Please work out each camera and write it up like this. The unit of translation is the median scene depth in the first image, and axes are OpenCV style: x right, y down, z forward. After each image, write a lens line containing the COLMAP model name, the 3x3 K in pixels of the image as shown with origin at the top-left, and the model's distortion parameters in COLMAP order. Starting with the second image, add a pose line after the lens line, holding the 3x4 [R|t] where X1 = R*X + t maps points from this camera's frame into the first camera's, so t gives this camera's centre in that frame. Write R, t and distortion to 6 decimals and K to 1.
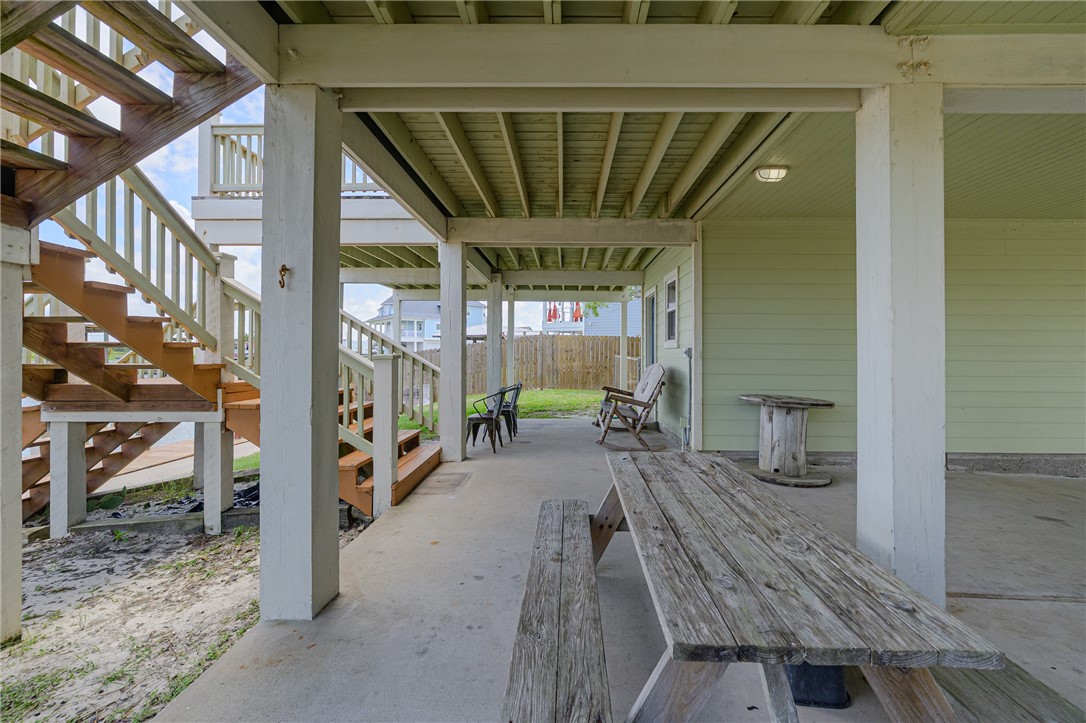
lens RADIAL K [[443.2, 0, 555.4], [0, 443.2, 349.5], [0, 0, 1]] dist [-0.006478, 0.000145]
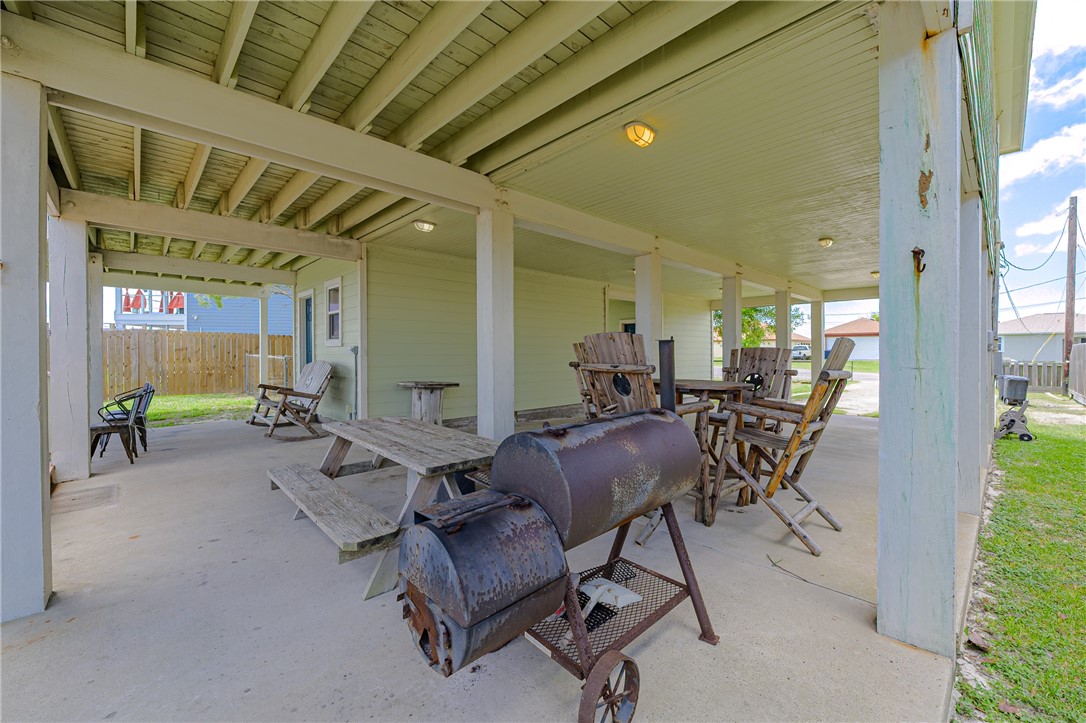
lens RADIAL K [[443.2, 0, 542.3], [0, 443.2, 354.3], [0, 0, 1]] dist [-0.006478, 0.000145]
pose [[0.712883, -0.010476, 0.701204, -0.177019], [0.000664, 0.999898, 0.014263, 0.002037], [-0.701282, -0.009702, 0.712818, -0.213090]]
